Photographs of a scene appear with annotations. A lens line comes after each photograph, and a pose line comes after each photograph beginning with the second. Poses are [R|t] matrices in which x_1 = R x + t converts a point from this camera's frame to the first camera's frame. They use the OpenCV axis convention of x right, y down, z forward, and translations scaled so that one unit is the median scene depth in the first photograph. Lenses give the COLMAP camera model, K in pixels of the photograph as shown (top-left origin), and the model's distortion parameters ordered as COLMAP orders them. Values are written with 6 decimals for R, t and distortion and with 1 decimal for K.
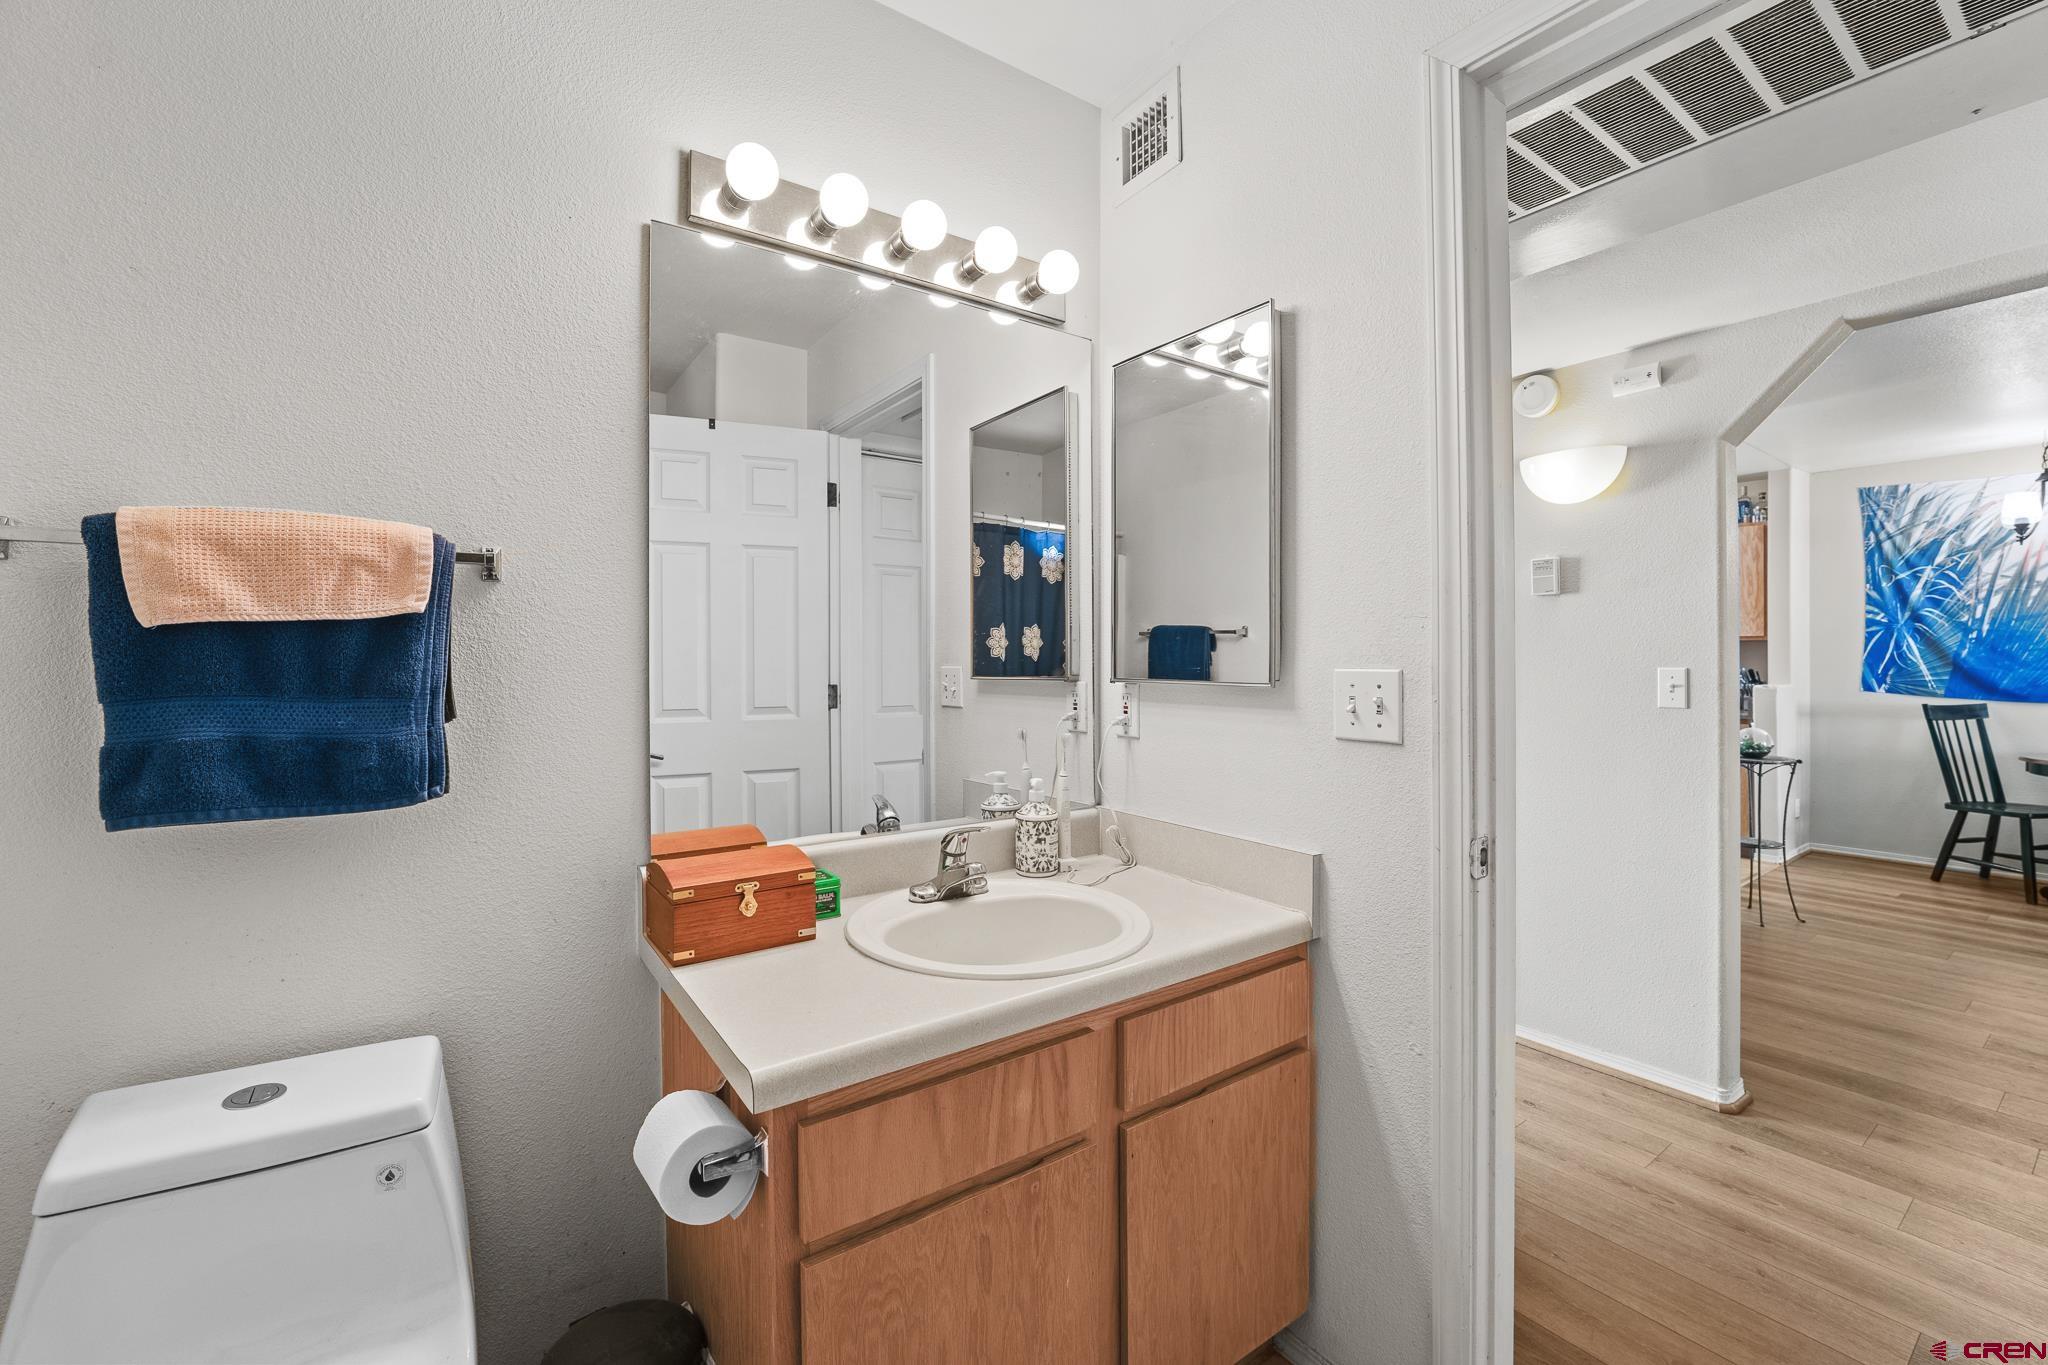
lens RADIAL K [[854.7, 0, 997.2], [0, 854.7, 663.4], [0, 0, 1]] dist [-0.012609, 0.000713]
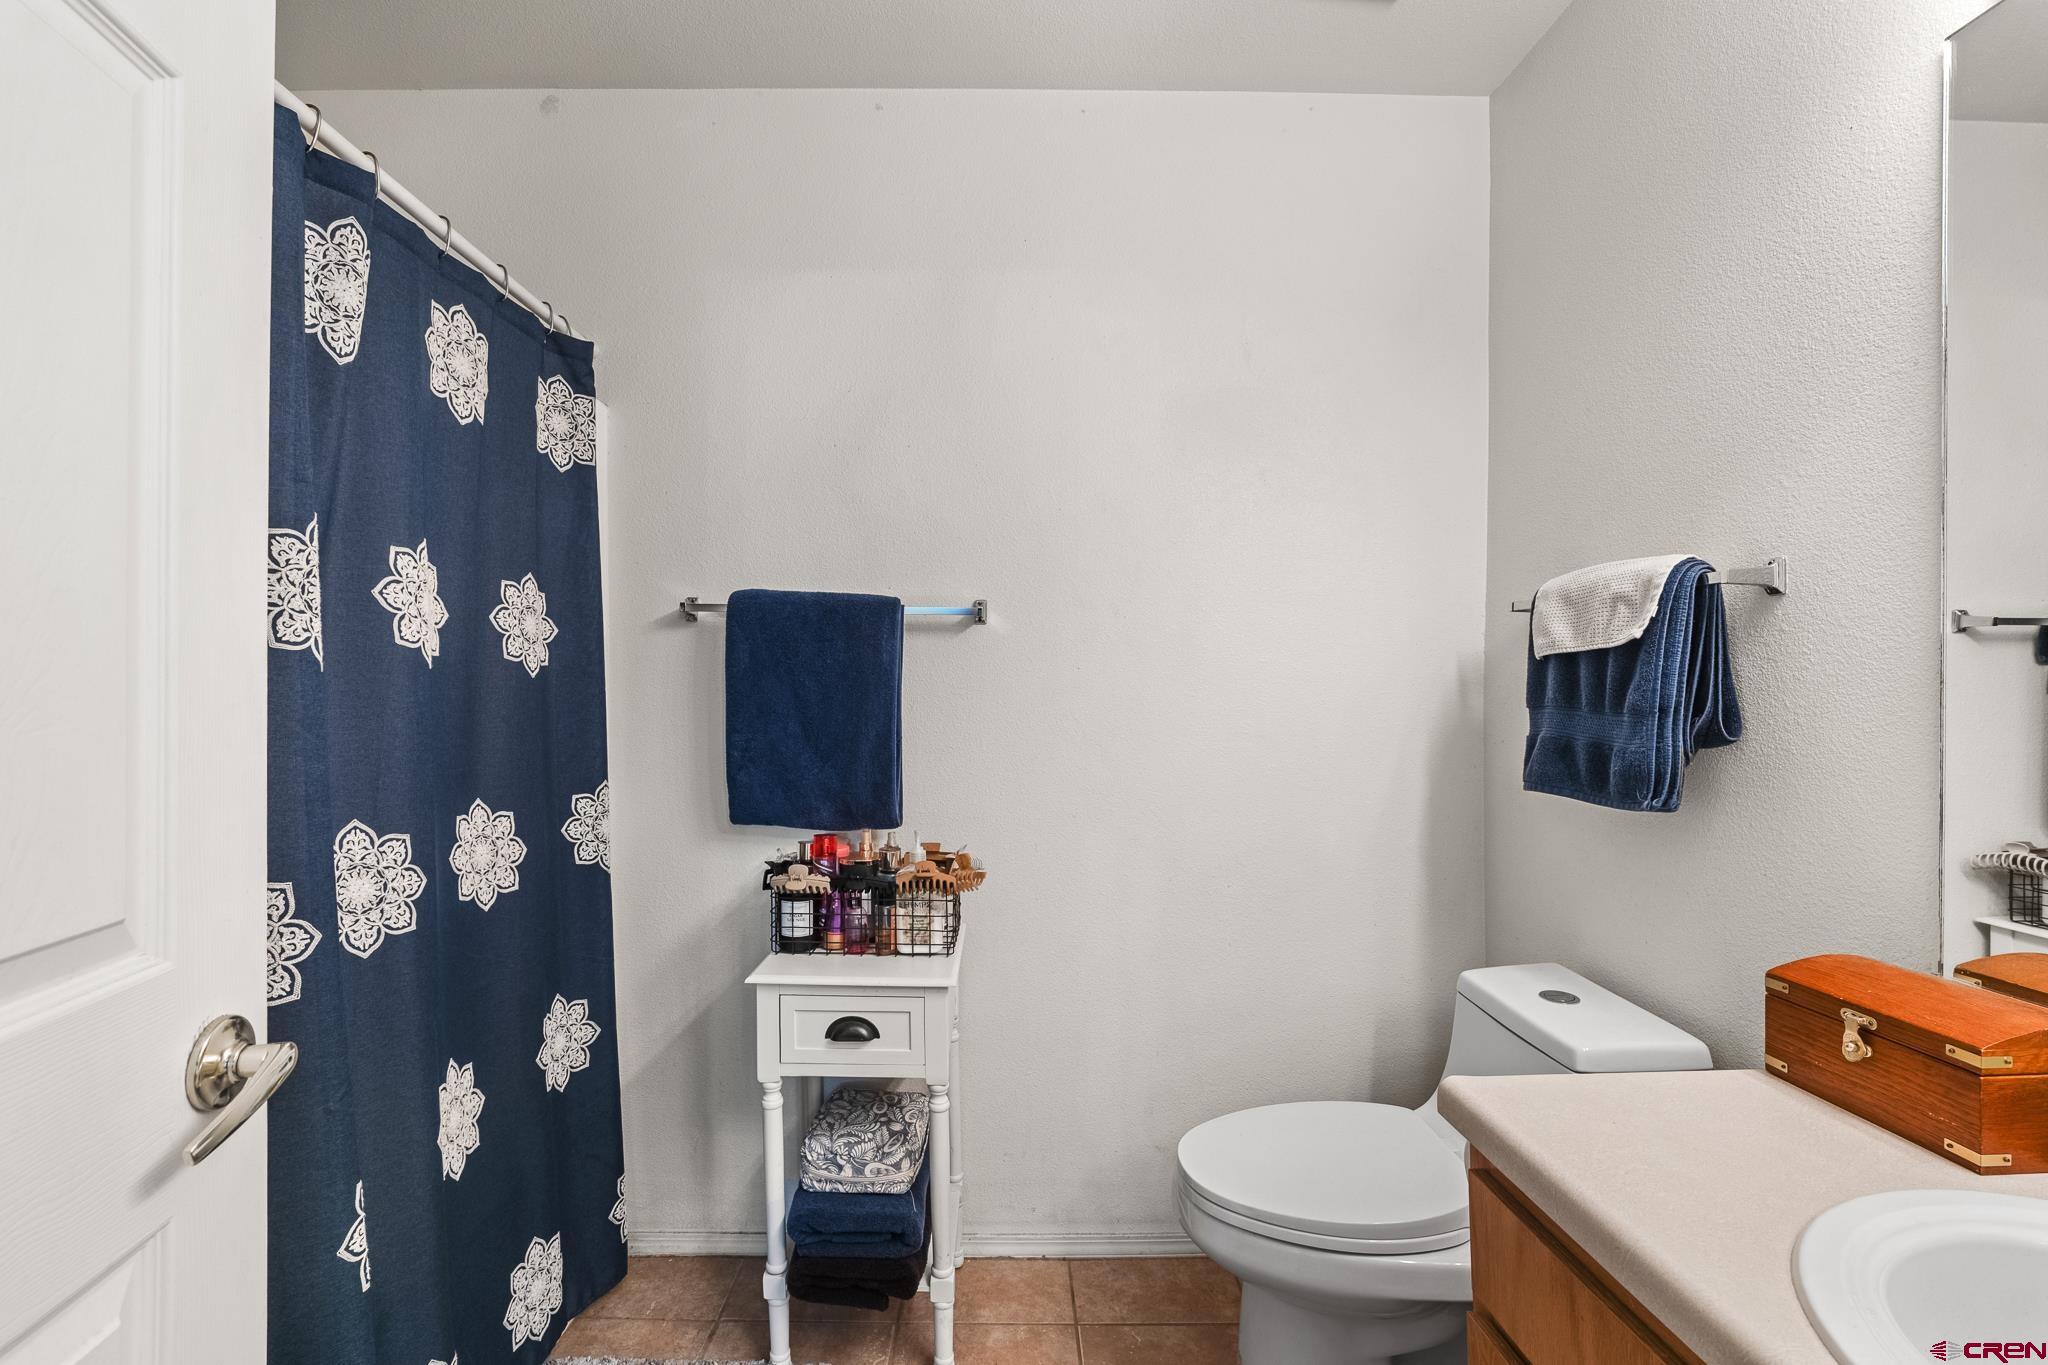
lens RADIAL K [[854.7, 0, 997.2], [0, 854.7, 663.4], [0, 0, 1]] dist [-0.012609, 0.000713]
pose [[-0.534505, -0.022676, -0.844861, 0.656171], [-0.006150, 0.999718, -0.022941, 0.003703], [0.845143, -0.007066, -0.534494, 0.815077]]
